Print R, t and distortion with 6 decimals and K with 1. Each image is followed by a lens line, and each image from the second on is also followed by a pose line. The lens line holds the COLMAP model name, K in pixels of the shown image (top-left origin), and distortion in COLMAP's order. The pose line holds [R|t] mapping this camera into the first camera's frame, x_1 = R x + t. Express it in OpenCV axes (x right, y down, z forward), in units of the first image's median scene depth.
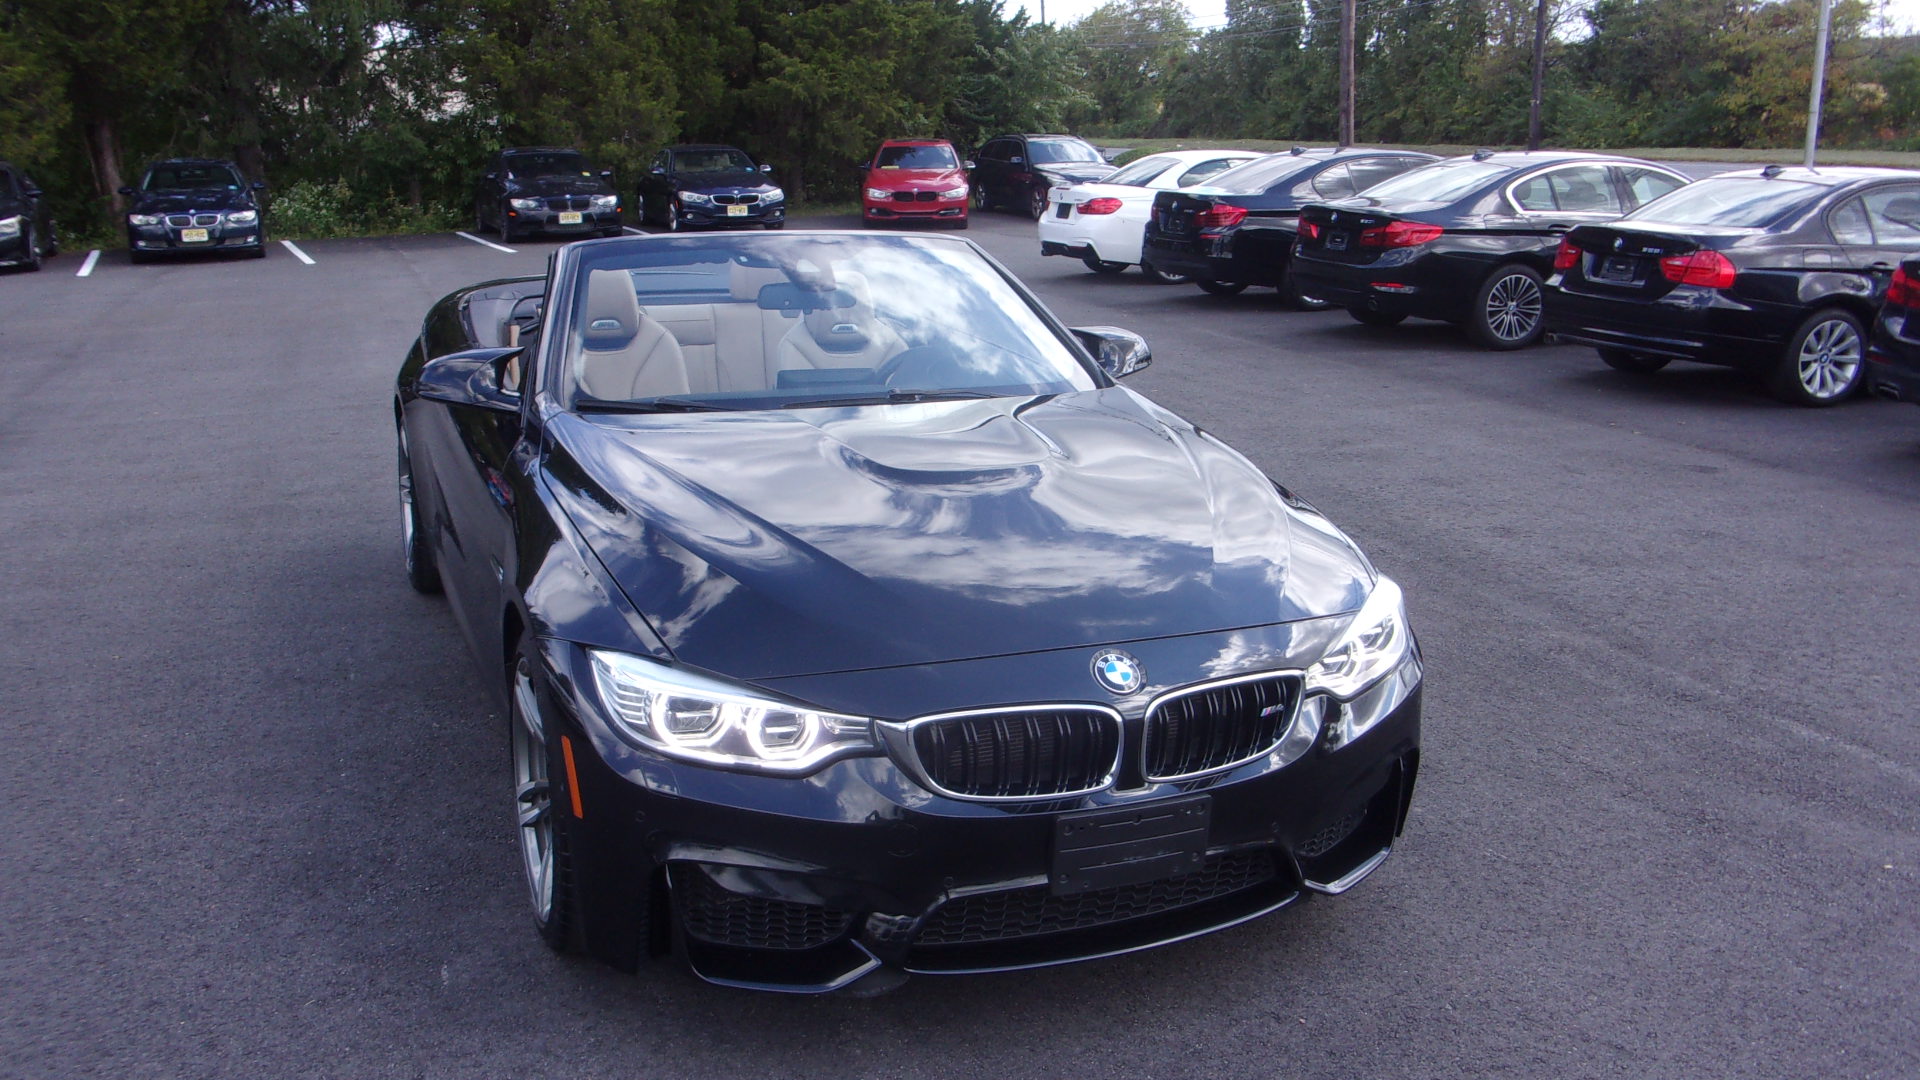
lens RADIAL K [[1641.2, 0, 954.8], [0, 1641.2, 493.0], [0, 0, 1]] dist [0.037401, 0.000806]
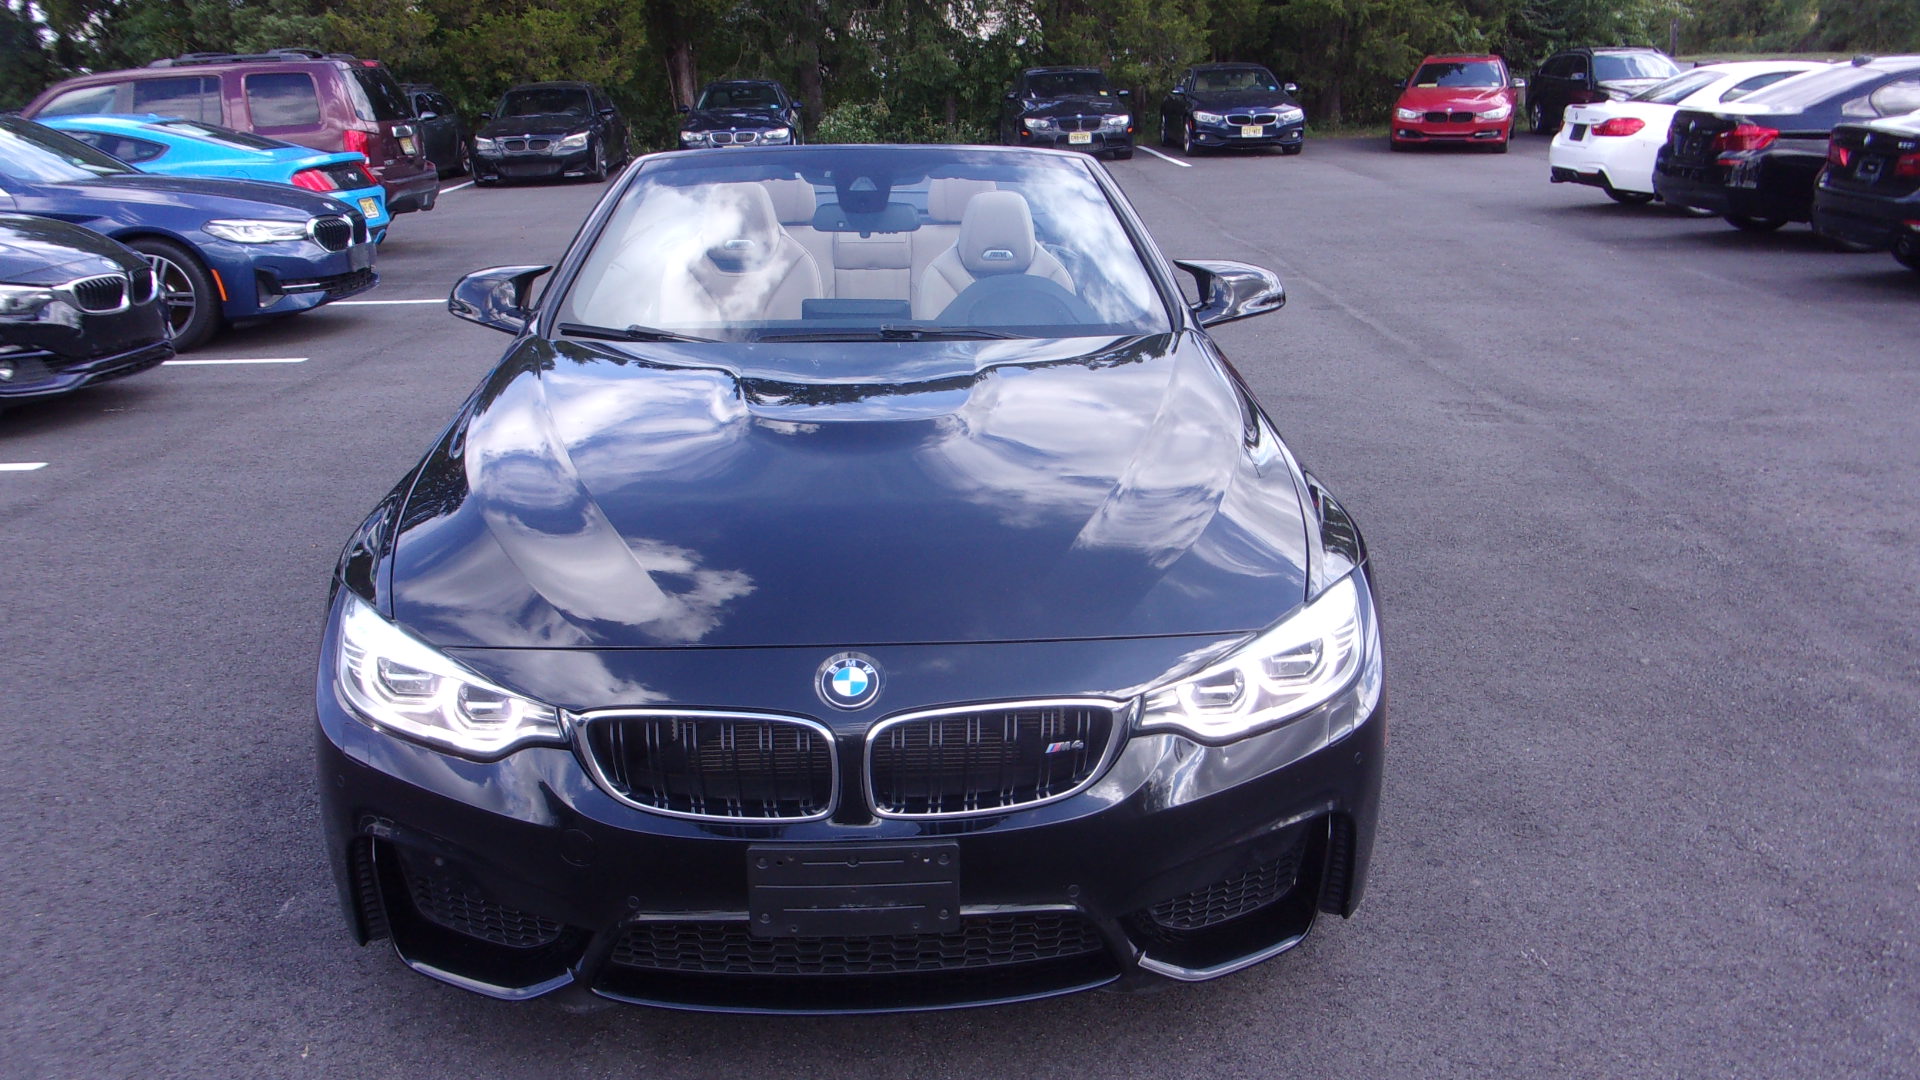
lens RADIAL K [[1647.5, 0, 992.1], [0, 1647.5, 480.6], [0, 0, 1]] dist [0.059058, 0.005686]
pose [[0.949281, 0.075287, -0.305281, 0.037885], [-0.063825, 0.996836, 0.047367, -0.003221], [0.307882, -0.025480, 0.951083, 0.021573]]
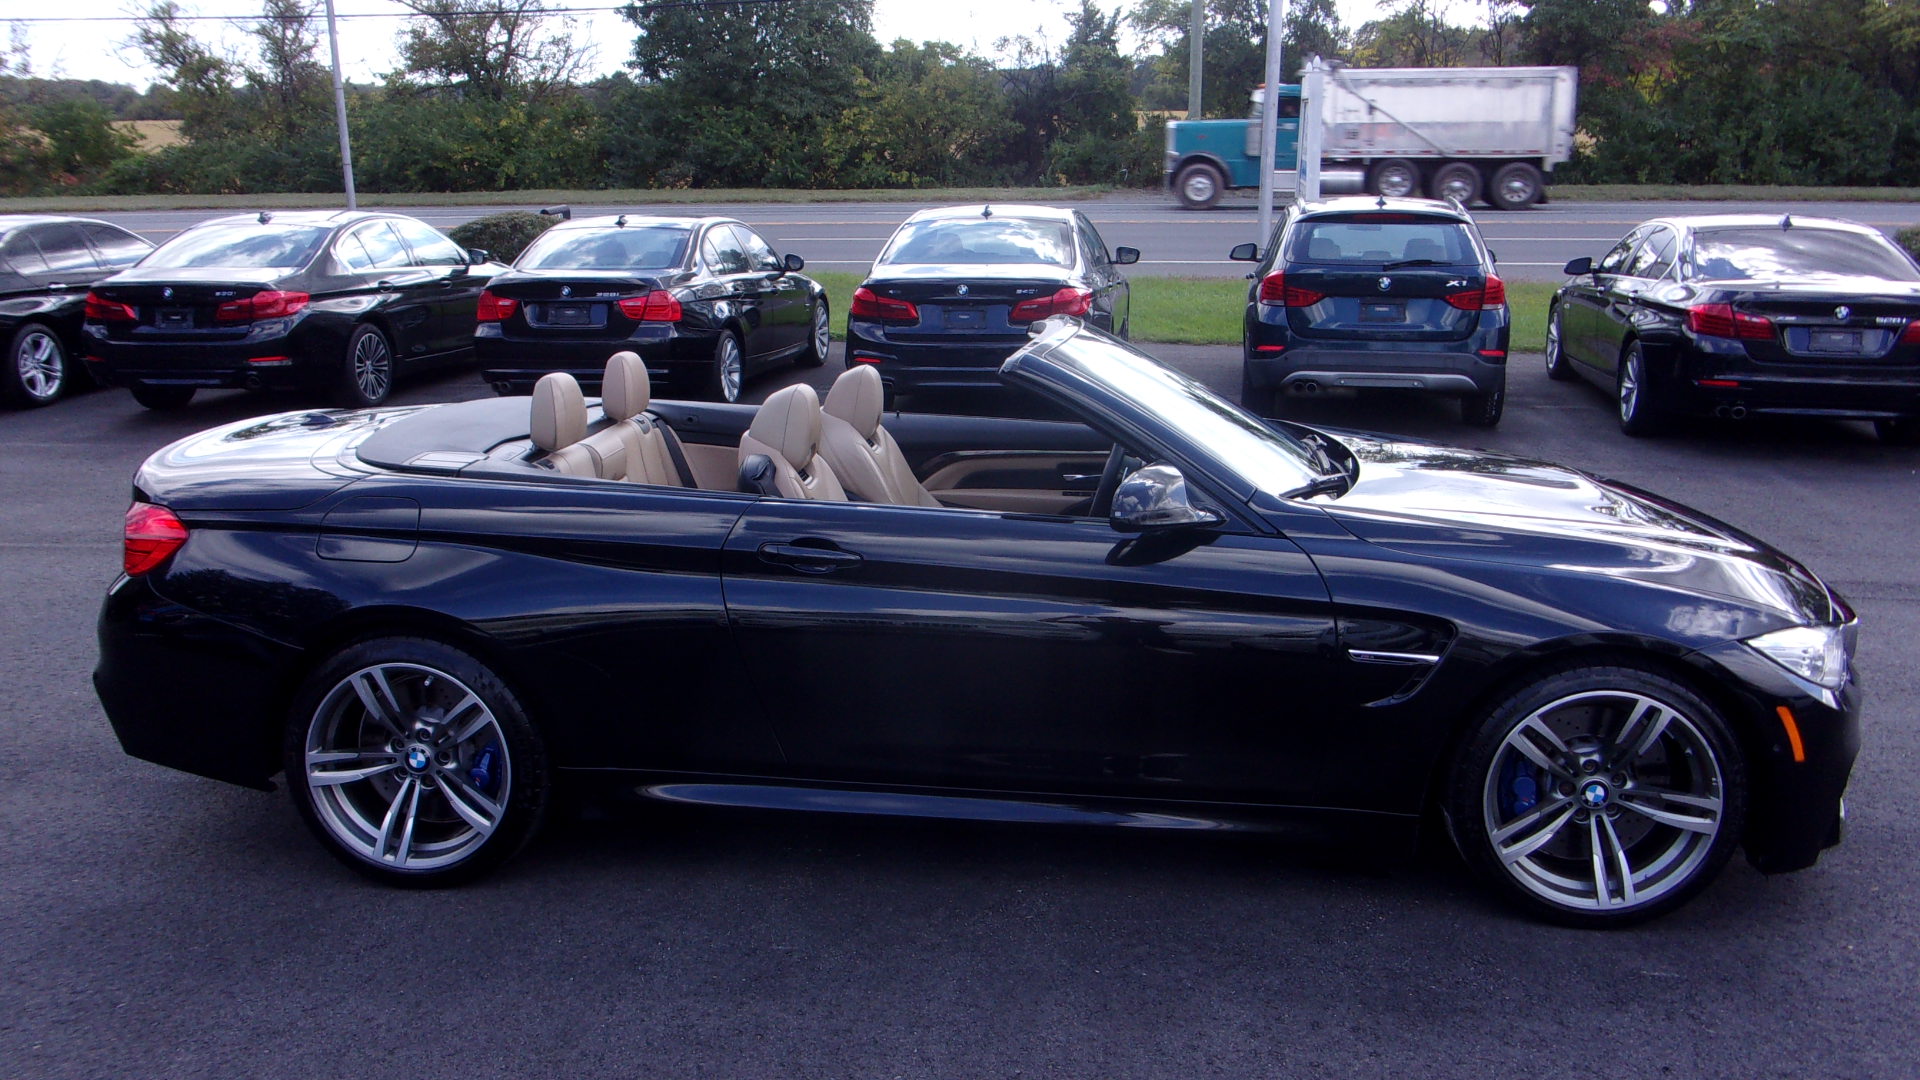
lens RADIAL K [[1639.5, 0, 961.4], [0, 1639.5, 547.7], [0, 0, 1]] dist [-0.002136, 0.005917]
pose [[0.523688, -0.219683, 0.823098, -0.145440], [0.211873, 0.969408, 0.123930, -0.024131], [-0.825143, 0.109491, 0.554212, 0.073925]]
